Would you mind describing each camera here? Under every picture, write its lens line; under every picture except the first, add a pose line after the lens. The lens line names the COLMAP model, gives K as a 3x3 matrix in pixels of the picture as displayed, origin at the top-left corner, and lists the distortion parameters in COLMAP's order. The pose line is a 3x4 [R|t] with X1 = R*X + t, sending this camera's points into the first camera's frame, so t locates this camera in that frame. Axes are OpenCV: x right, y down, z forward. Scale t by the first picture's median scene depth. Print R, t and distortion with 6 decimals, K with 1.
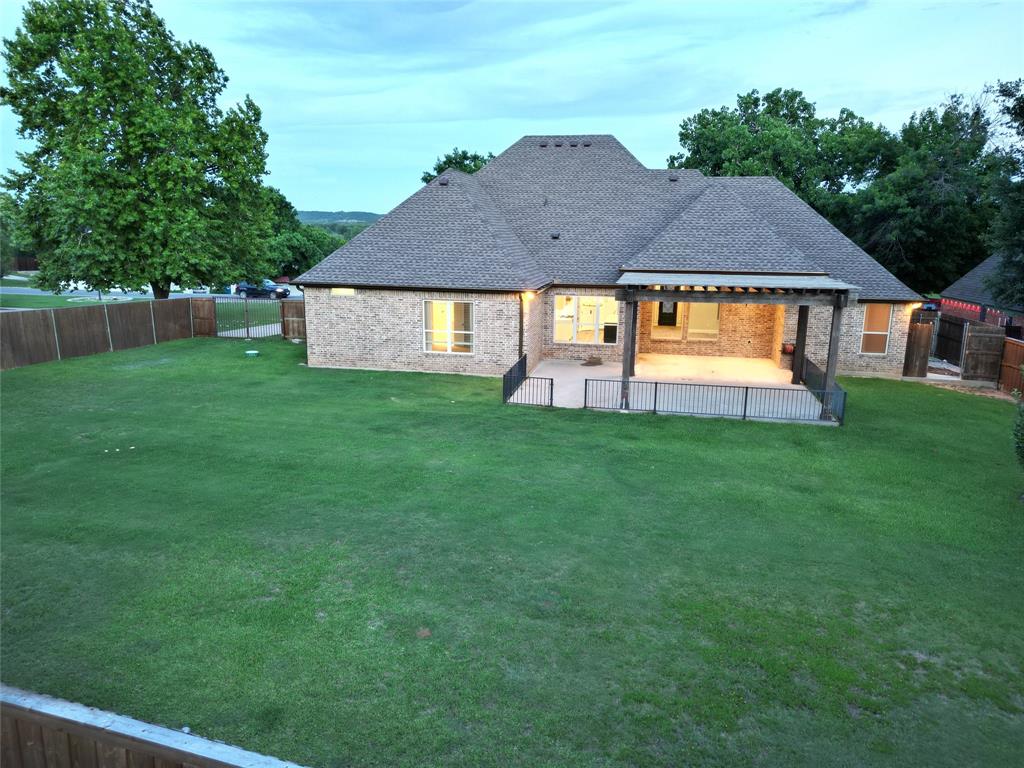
lens RADIAL K [[719.2, 0, 522.3], [0, 719.2, 386.3], [0, 0, 1]] dist [0.066534, -0.048437]
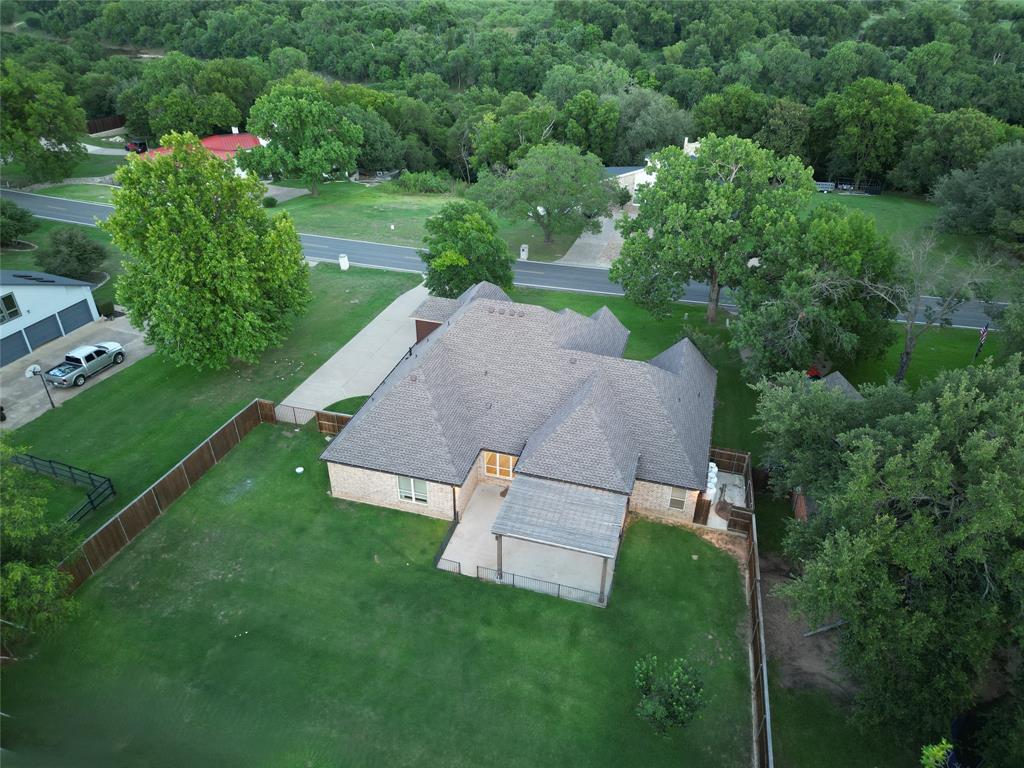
lens RADIAL K [[719.2, 0, 522.3], [0, 719.2, 386.3], [0, 0, 1]] dist [0.066534, -0.048437]
pose [[0.995906, 0.046448, -0.077546, 0.275345], [-0.017142, 0.939360, 0.342504, -0.909529], [0.088752, -0.339773, 0.936311, -0.468155]]
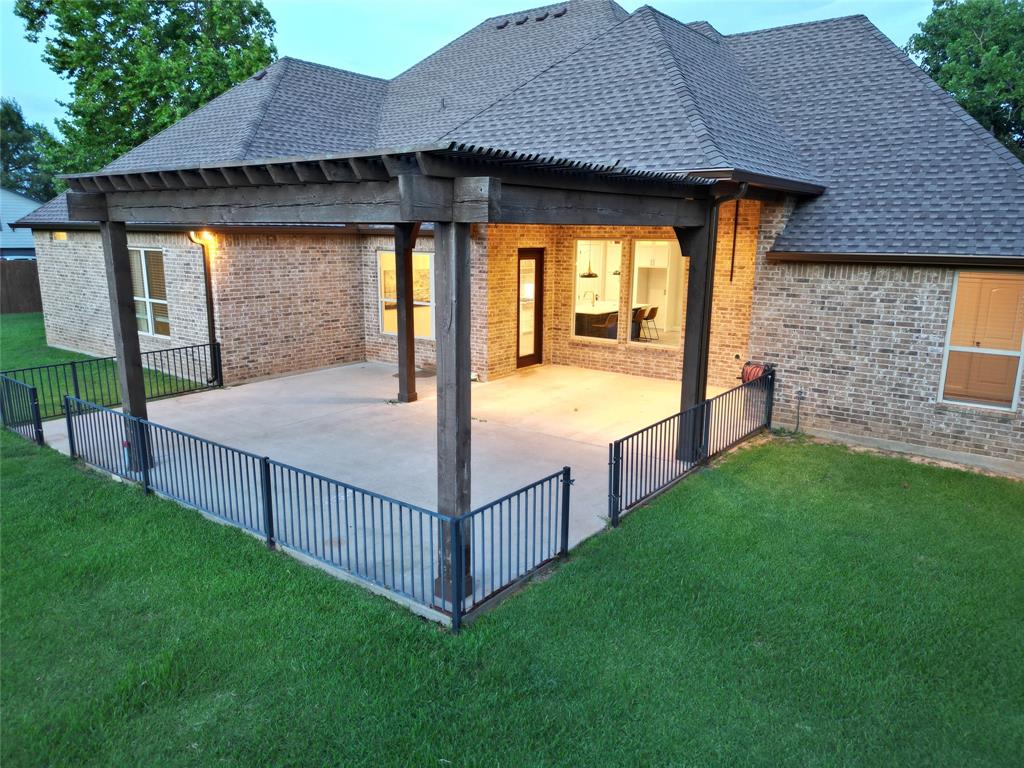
lens RADIAL K [[719.2, 0, 522.3], [0, 719.2, 386.3], [0, 0, 1]] dist [0.066534, -0.048437]
pose [[0.892667, 0.087334, -0.442175, 0.474617], [-0.090906, 0.995773, 0.013154, -0.041554], [0.441455, 0.028454, 0.896832, 0.601687]]
